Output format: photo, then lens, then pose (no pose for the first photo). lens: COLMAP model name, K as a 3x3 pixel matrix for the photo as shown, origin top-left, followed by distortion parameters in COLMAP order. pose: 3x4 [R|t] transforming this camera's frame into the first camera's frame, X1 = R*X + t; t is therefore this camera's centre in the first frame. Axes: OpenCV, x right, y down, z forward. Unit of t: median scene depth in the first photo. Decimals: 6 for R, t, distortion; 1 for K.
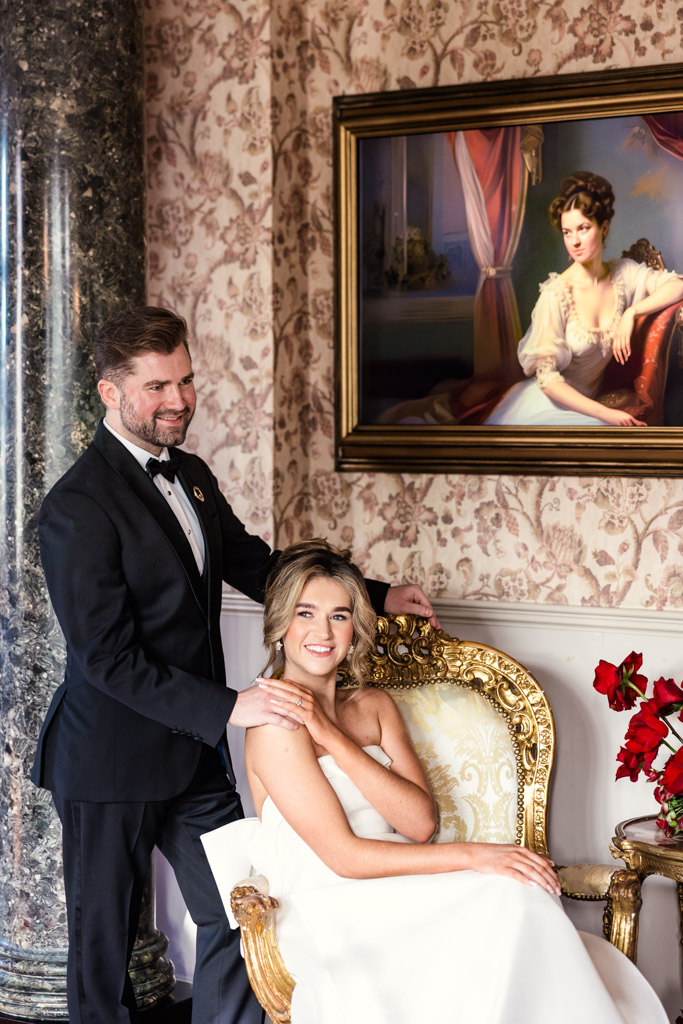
lens RADIAL K [[2126.2, 0, 341.5], [0, 2126.2, 512.0], [0, 0, 1]] dist [0.000229, 0.209705]
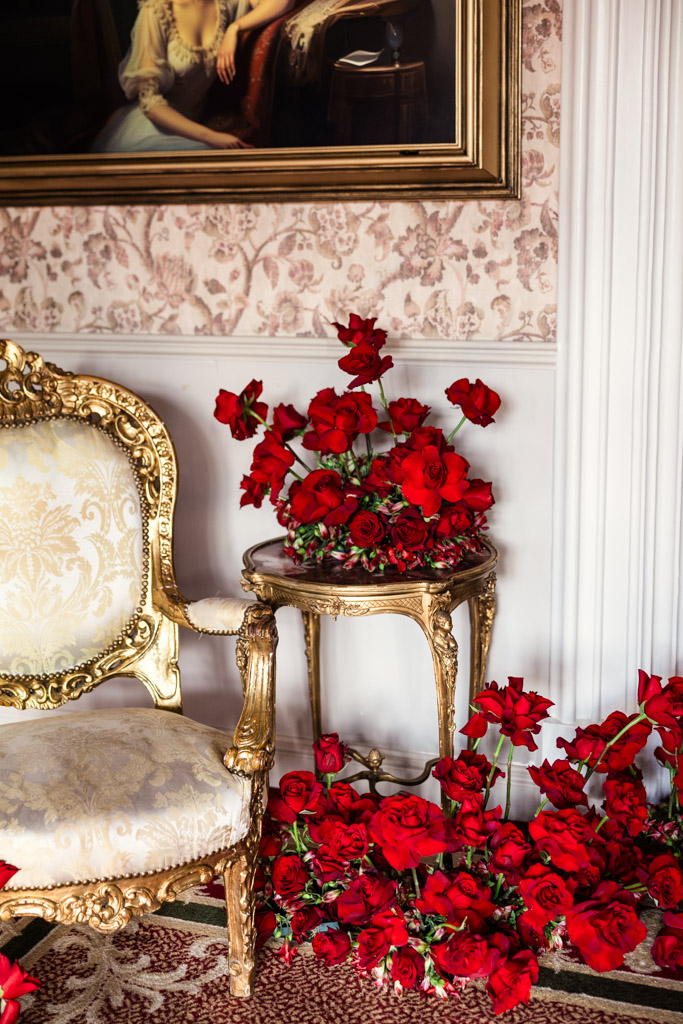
lens RADIAL K [[1370.7, 0, 341.5], [0, 1370.7, 512.0], [0, 0, 1]] dist [0.014644, 0.021739]
pose [[0.970980, -0.062907, 0.230738, 0.024804], [0.023588, 0.985273, 0.169355, 0.018520], [-0.237993, -0.158998, 0.958164, 0.347970]]
